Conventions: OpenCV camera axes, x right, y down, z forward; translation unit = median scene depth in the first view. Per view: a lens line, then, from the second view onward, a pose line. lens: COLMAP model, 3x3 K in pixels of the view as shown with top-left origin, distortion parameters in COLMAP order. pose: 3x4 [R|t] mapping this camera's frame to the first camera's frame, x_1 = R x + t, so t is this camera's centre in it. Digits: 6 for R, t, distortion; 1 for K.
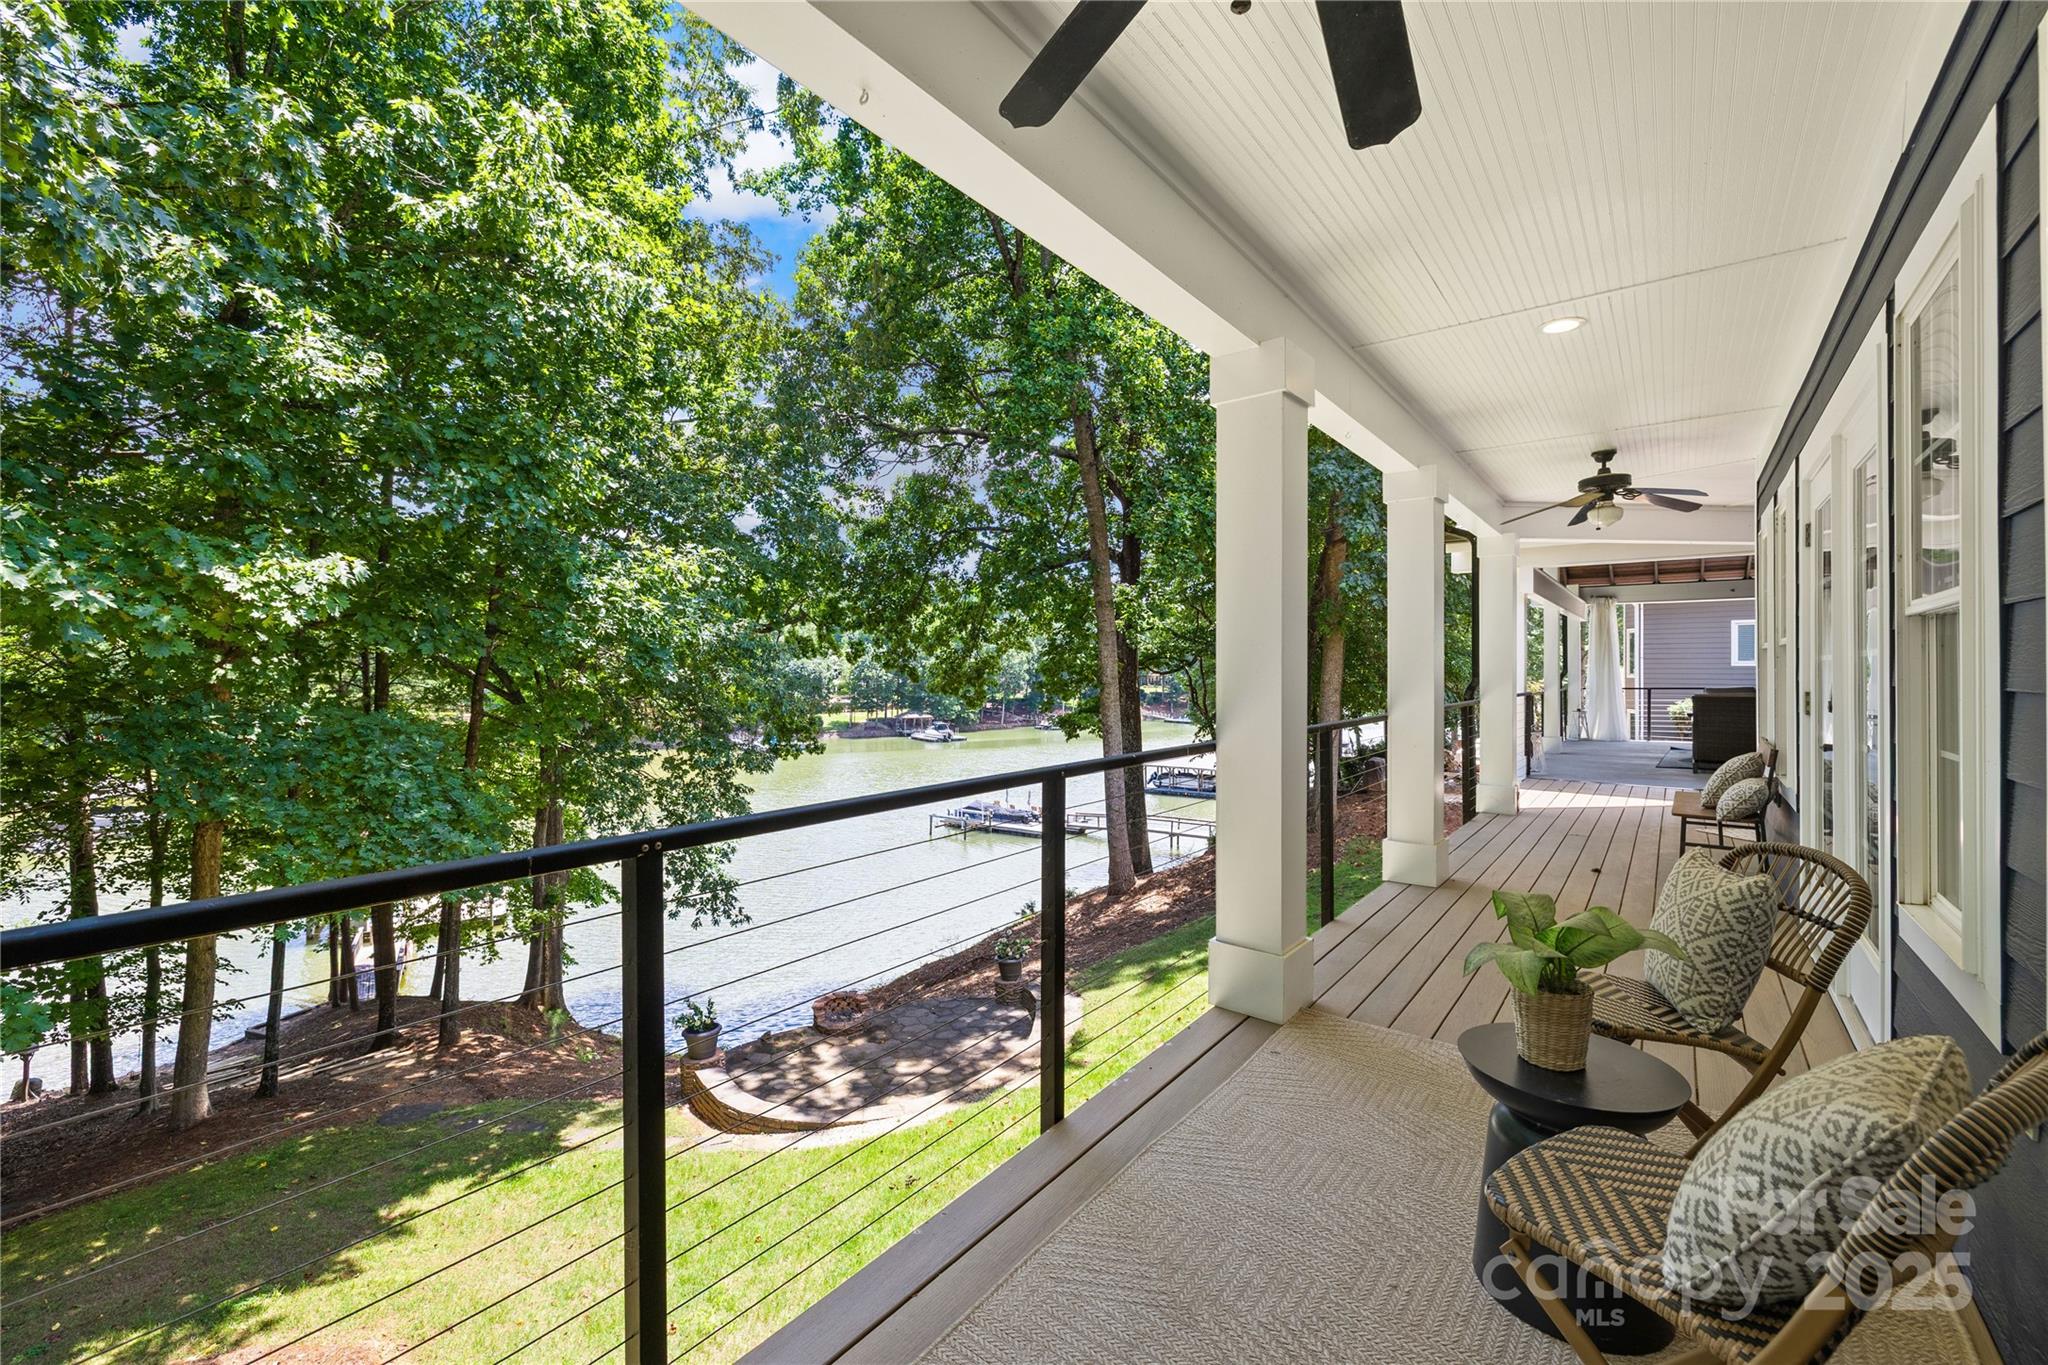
lens RADIAL K [[855.0, 0, 1034.1], [0, 855.0, 681.4], [0, 0, 1]] dist [-0.001559, -0.000380]
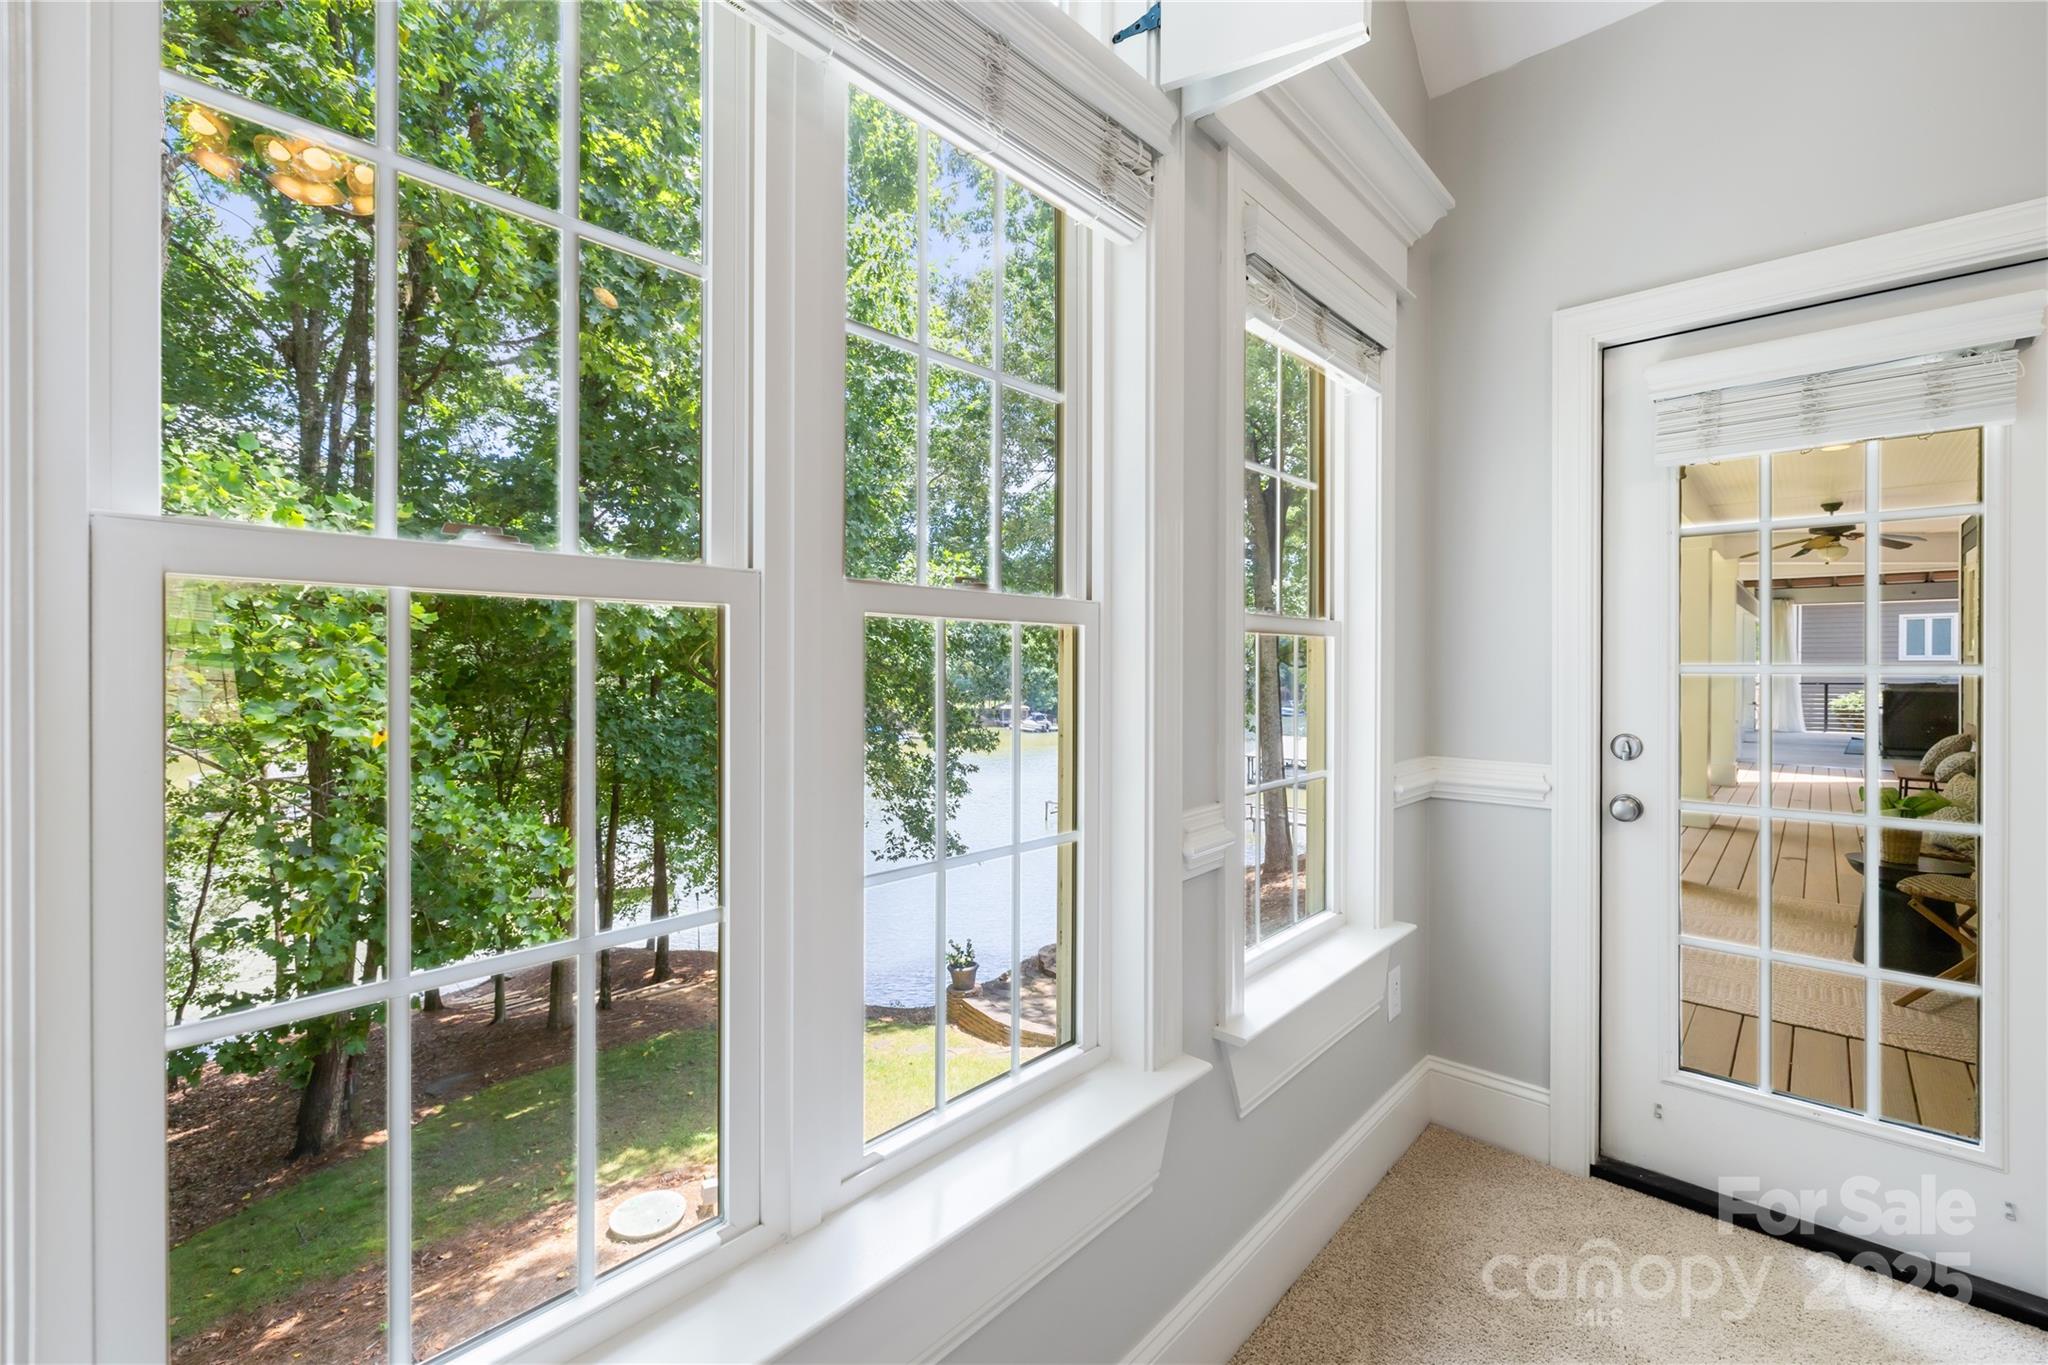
lens RADIAL K [[855.0, 0, 1014.6], [0, 855.0, 670.0], [0, 0, 1]] dist [-0.001559, -0.000380]
pose [[0.994690, 0.000602, -0.102915, -0.297445], [-0.000947, 0.999994, -0.003298, -0.005800], [0.102912, 0.003378, 0.994685, -0.287895]]
